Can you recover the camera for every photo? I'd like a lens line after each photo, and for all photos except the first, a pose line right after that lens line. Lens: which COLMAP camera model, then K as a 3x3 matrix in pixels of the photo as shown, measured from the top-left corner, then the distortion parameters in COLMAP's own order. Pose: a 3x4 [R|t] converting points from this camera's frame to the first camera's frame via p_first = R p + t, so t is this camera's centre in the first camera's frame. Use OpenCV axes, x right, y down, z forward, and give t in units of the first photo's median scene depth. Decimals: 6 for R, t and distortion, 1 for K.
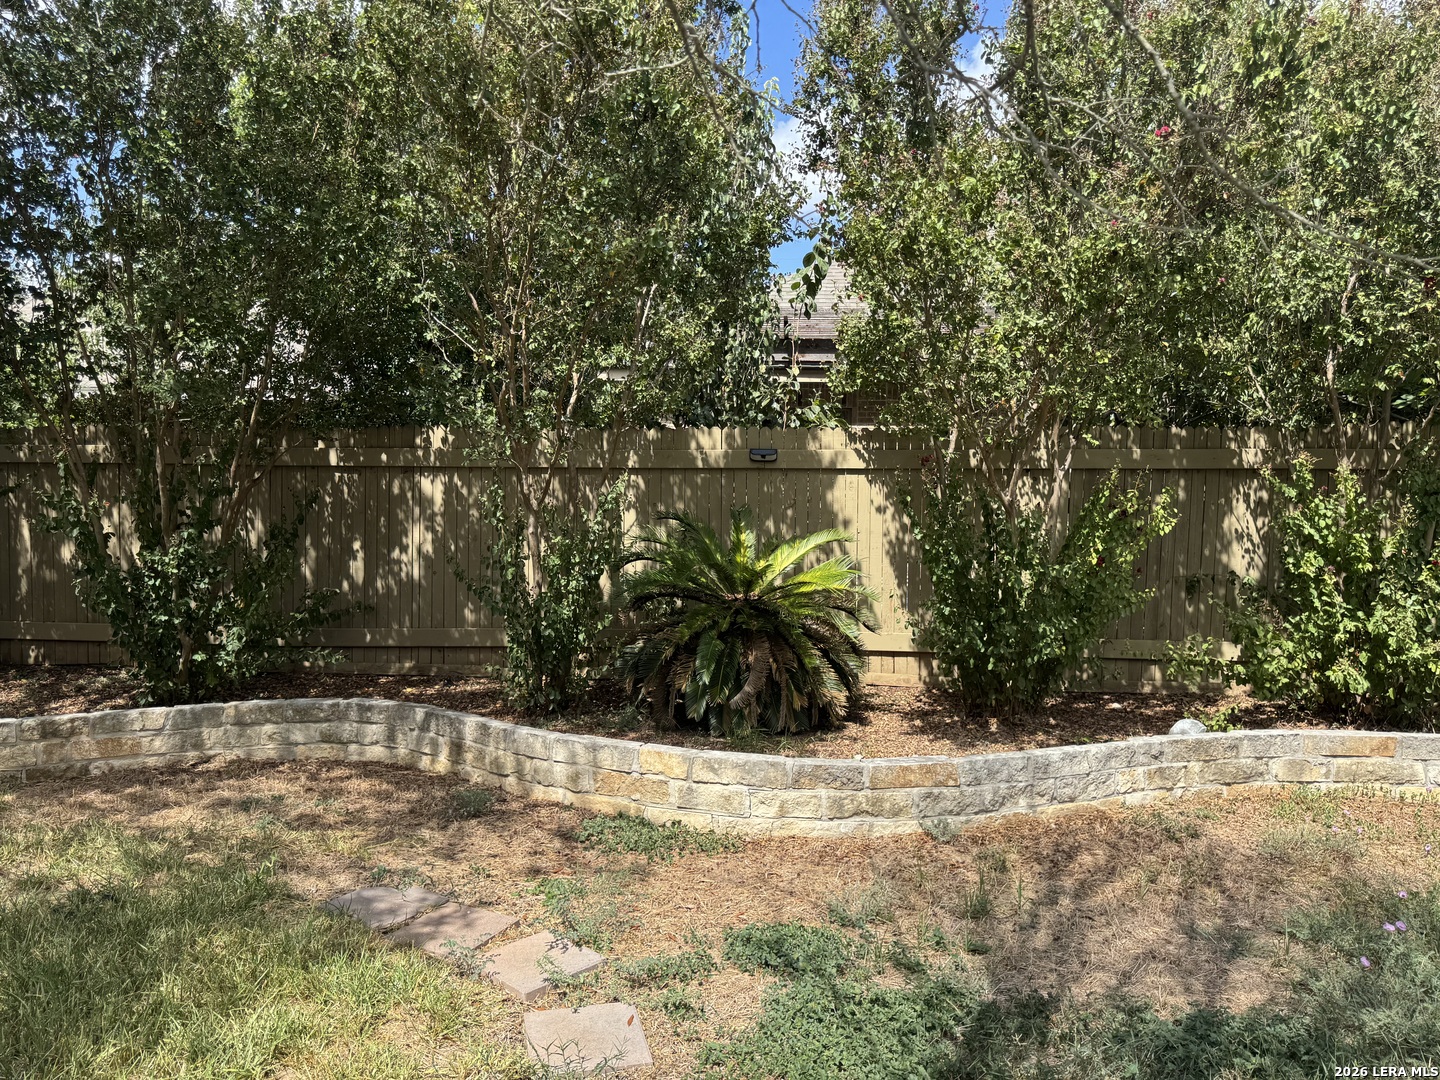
lens RADIAL K [[1010.6, 0, 734.6], [0, 1010.6, 540.6], [0, 0, 1]] dist [0.082738, -0.102129]
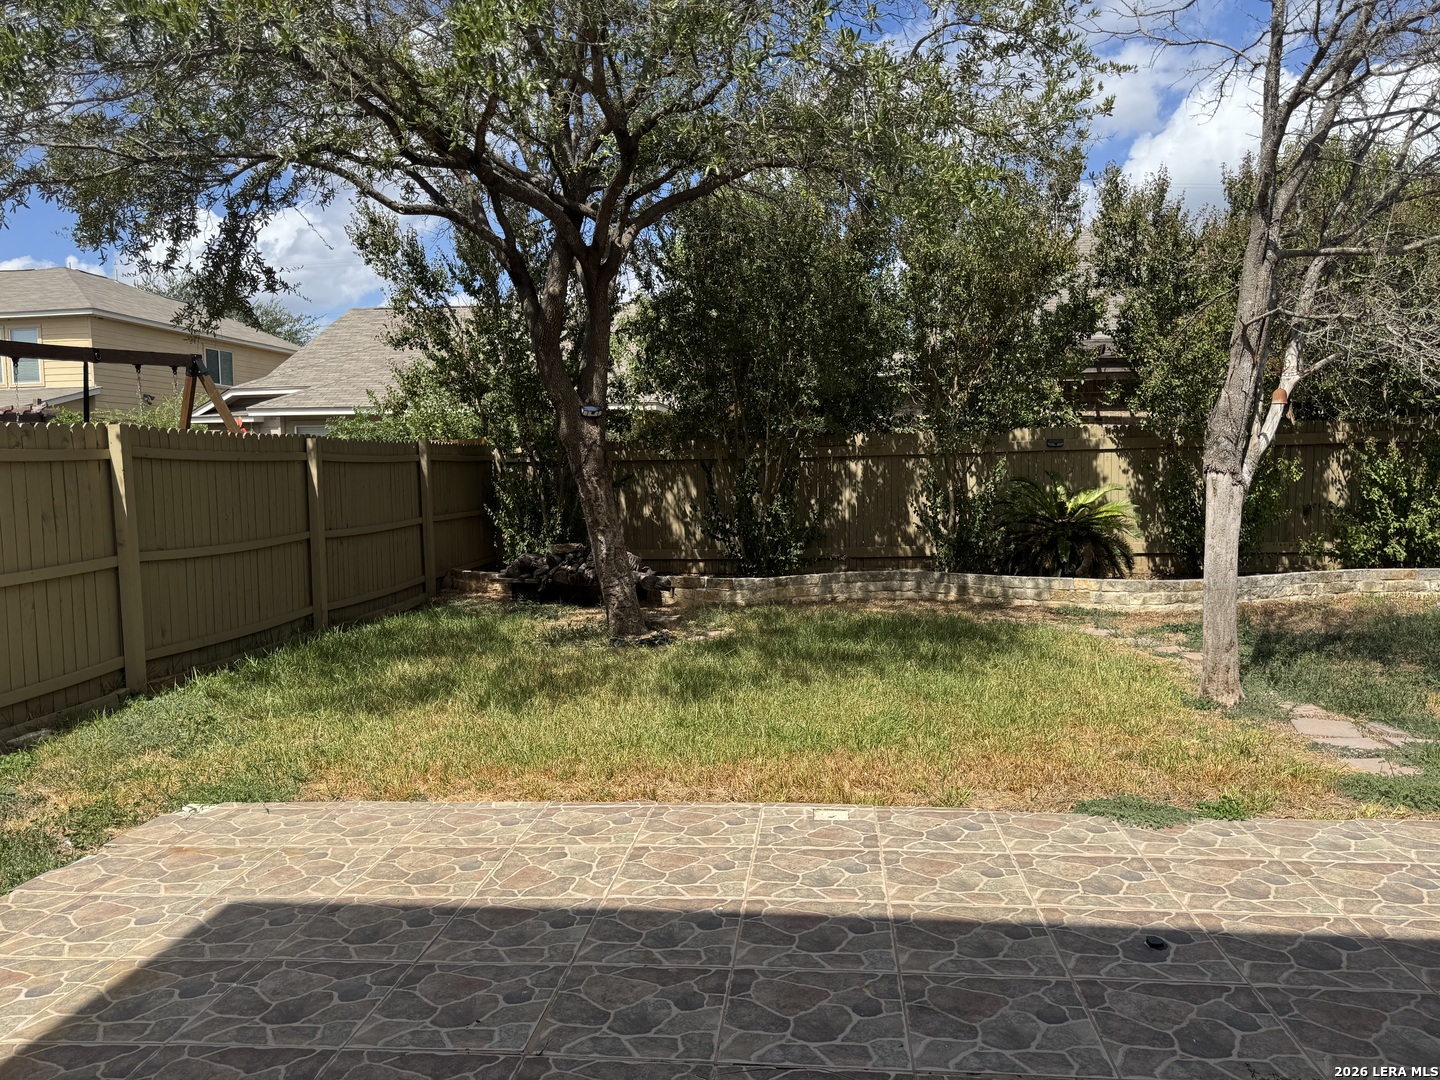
lens RADIAL K [[1010.6, 0, 724.3], [0, 1010.6, 535.5], [0, 0, 1]] dist [0.082738, -0.102129]
pose [[0.998151, -0.024397, -0.055667, -0.552013], [0.025919, 0.999305, 0.026778, 0.017221], [0.054975, -0.028171, 0.998090, -0.992066]]
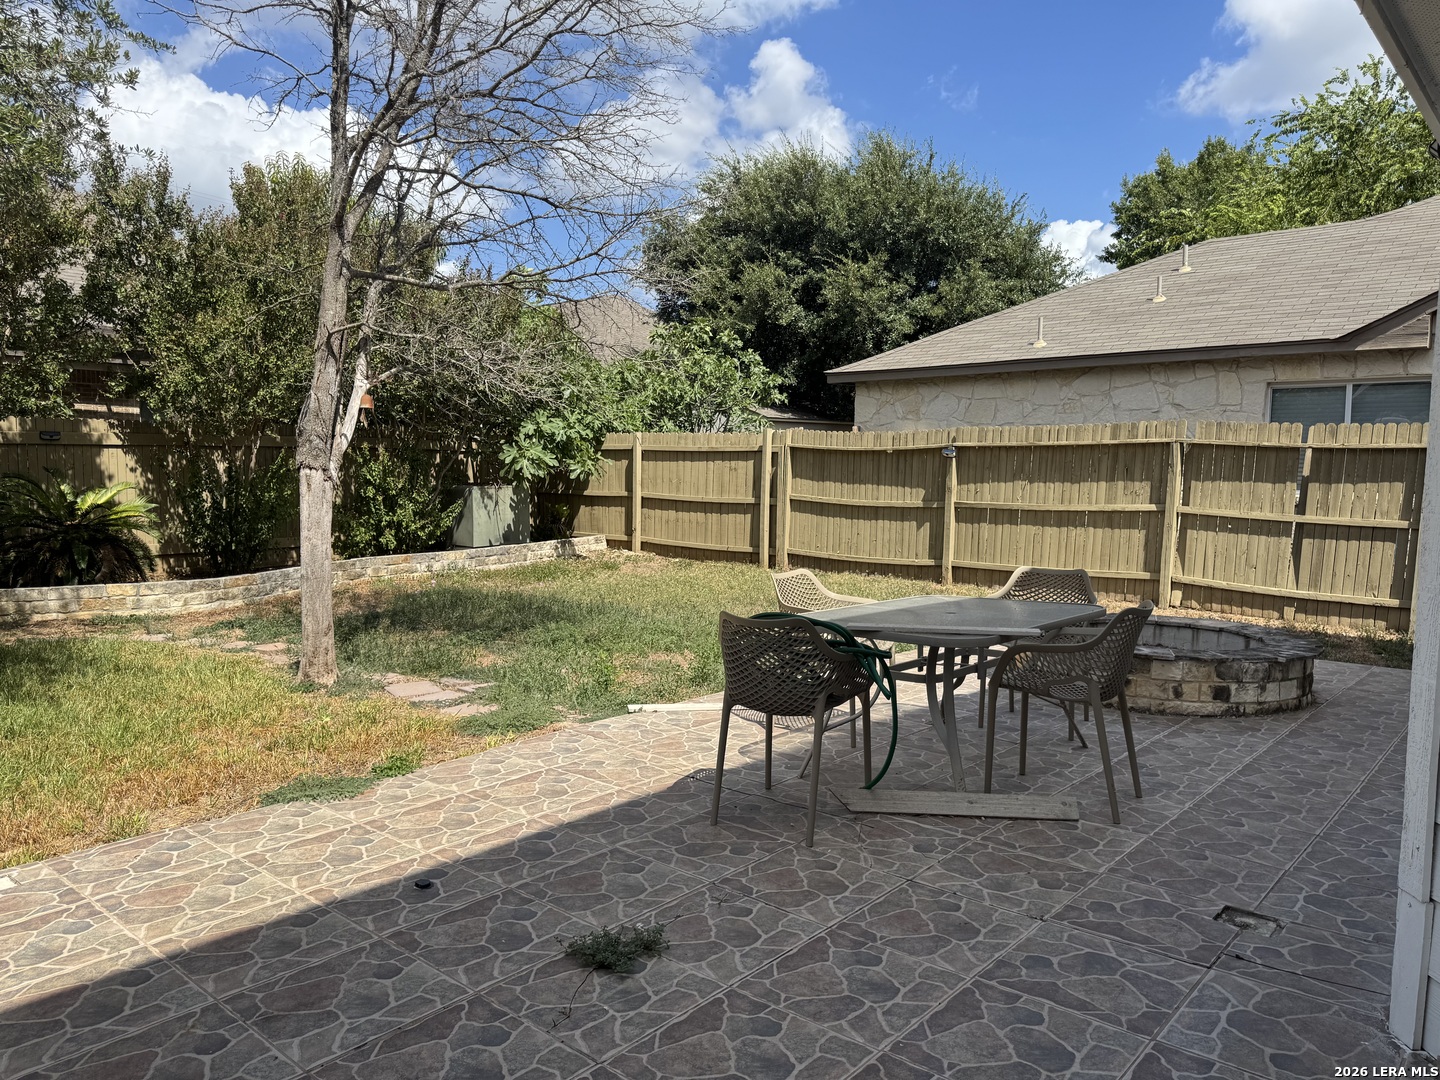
lens RADIAL K [[1010.6, 0, 697.6], [0, 1010.6, 547.5], [0, 0, 1]] dist [0.082738, -0.102129]
pose [[0.637775, -0.073601, 0.766698, -0.685323], [0.034859, 0.997162, 0.066728, 0.019805], [-0.769434, -0.015831, 0.638531, -0.956097]]
